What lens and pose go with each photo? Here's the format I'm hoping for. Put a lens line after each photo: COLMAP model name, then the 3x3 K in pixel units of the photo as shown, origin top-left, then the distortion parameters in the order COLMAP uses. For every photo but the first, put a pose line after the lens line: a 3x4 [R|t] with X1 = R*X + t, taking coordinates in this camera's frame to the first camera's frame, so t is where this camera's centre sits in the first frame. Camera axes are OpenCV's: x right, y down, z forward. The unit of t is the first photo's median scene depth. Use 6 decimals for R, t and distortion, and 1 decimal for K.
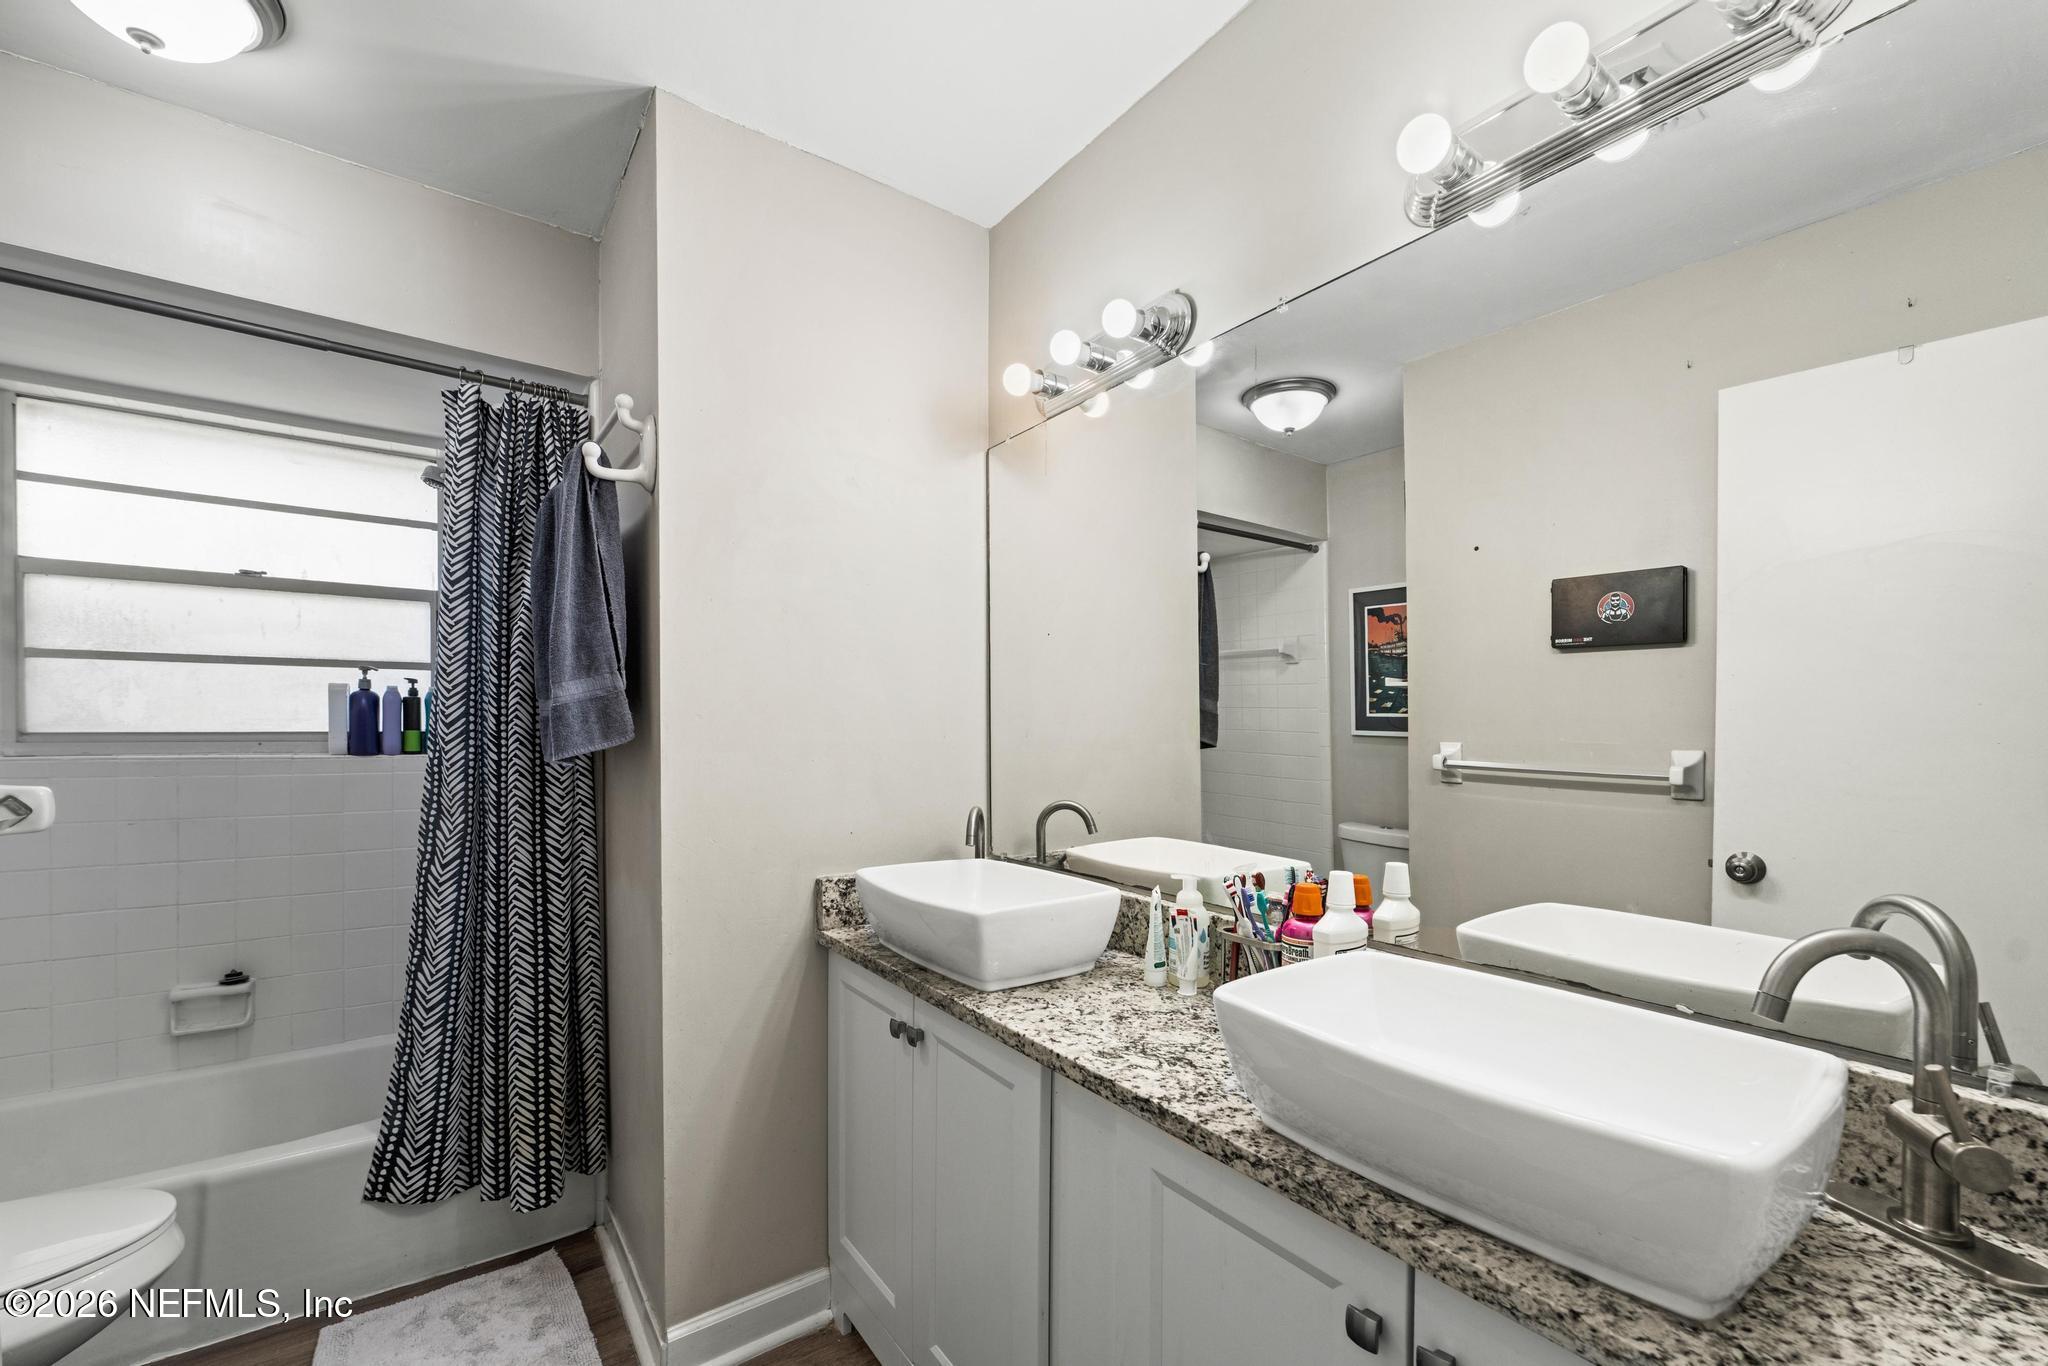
lens RADIAL K [[837.3, 0, 1017.6], [0, 837.3, 699.6], [0, 0, 1]] dist [-0.001422, -0.000403]
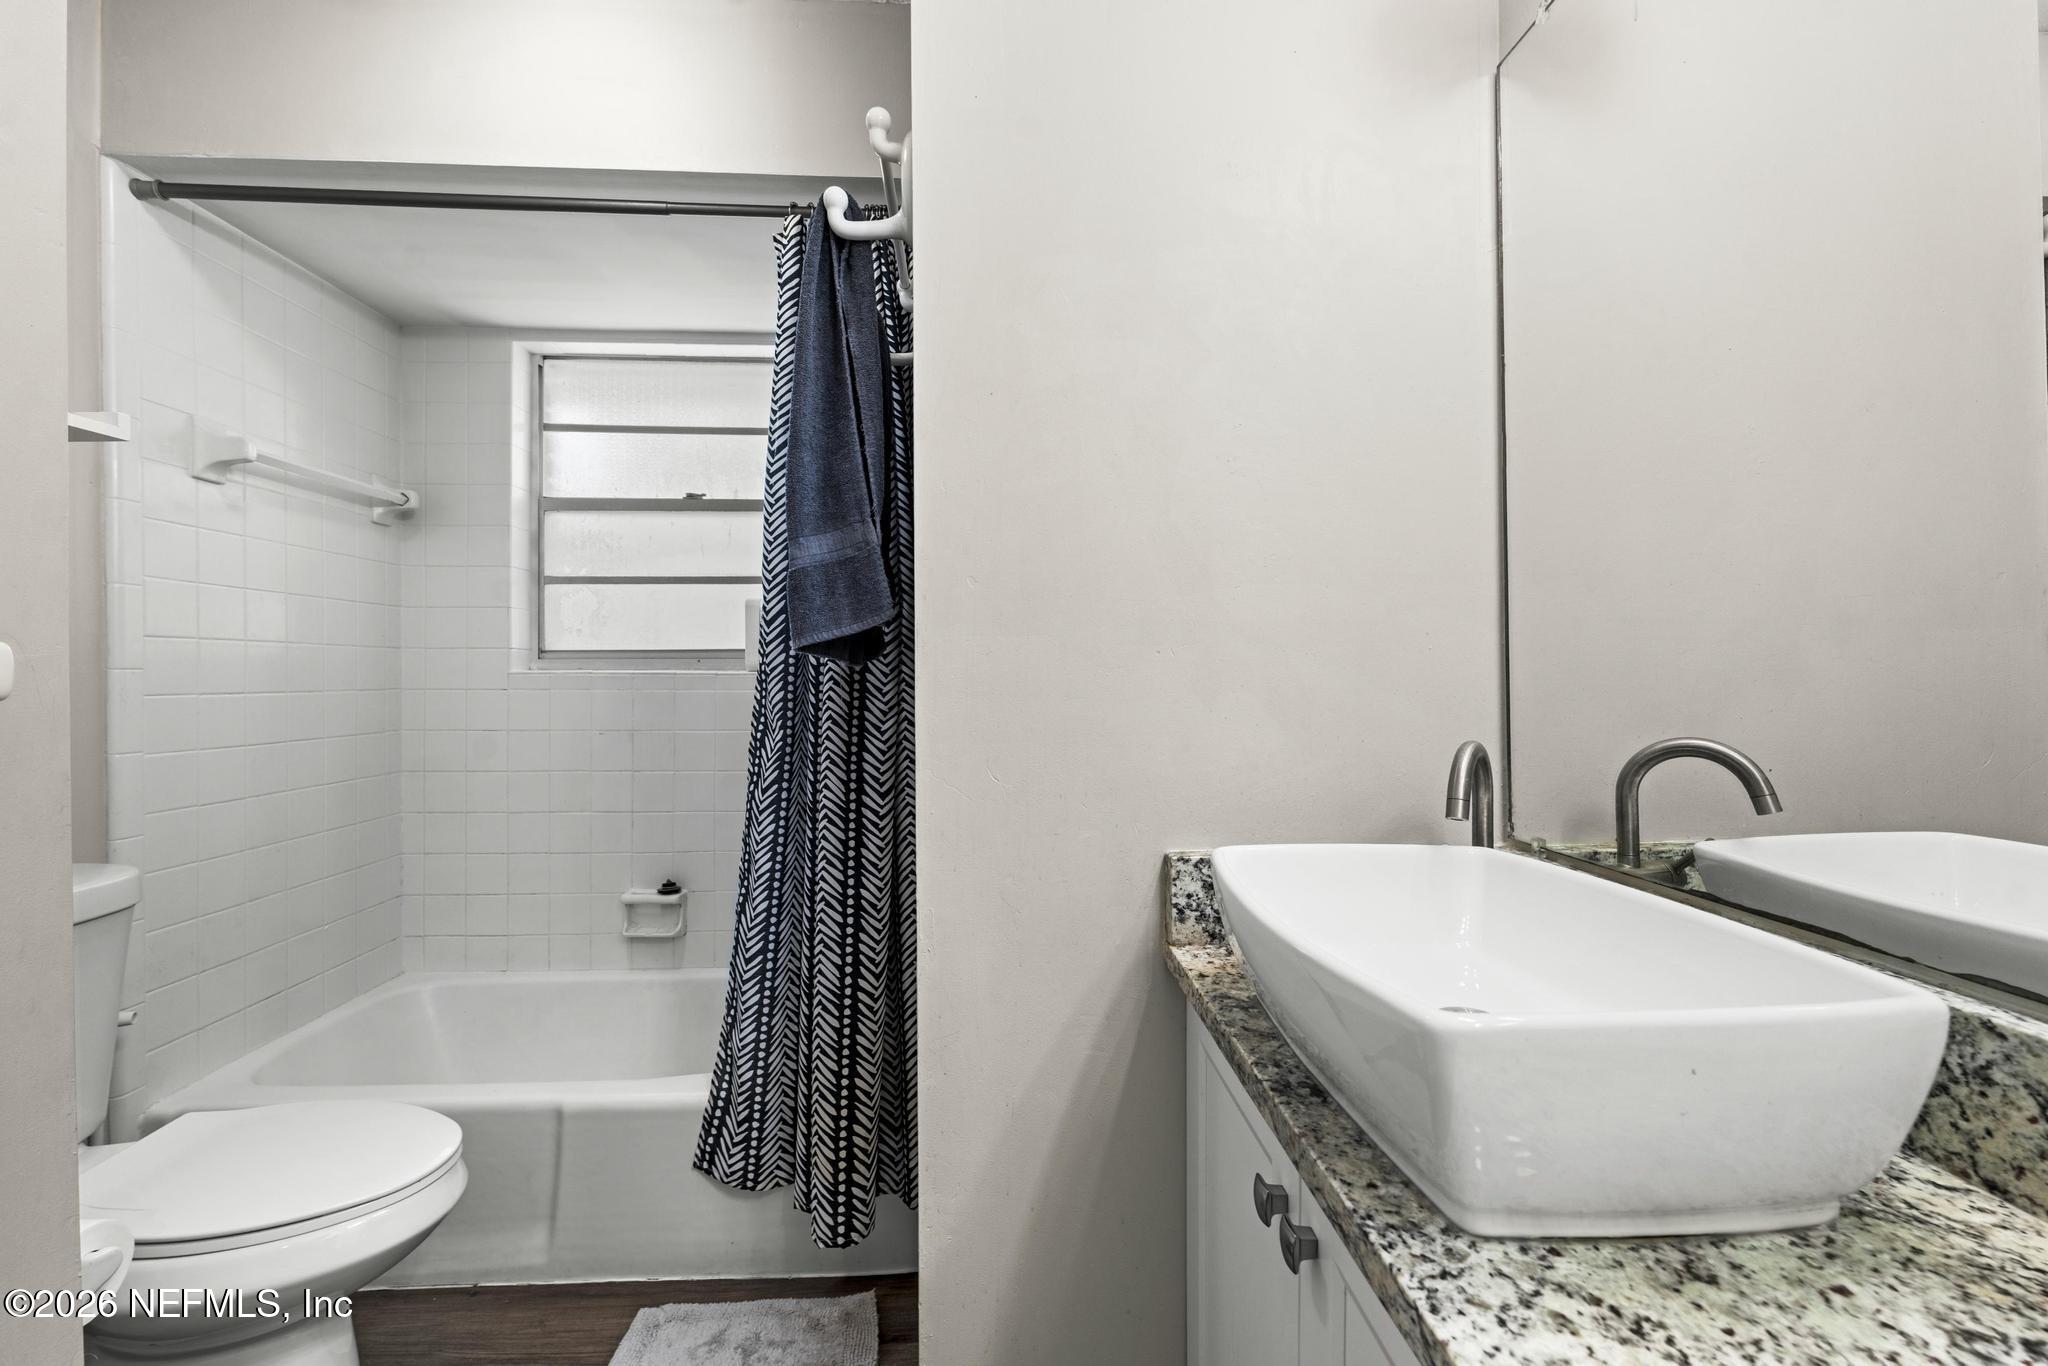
lens RADIAL K [[883.3, 0, 1029.0], [0, 883.3, 668.8], [0, 0, 1]] dist [-0.001026, -0.000689]
pose [[0.851405, -0.007155, -0.524460, 0.001761], [0.022349, 0.999494, 0.022645, 0.064478], [0.524032, -0.031002, 0.851134, 0.401131]]
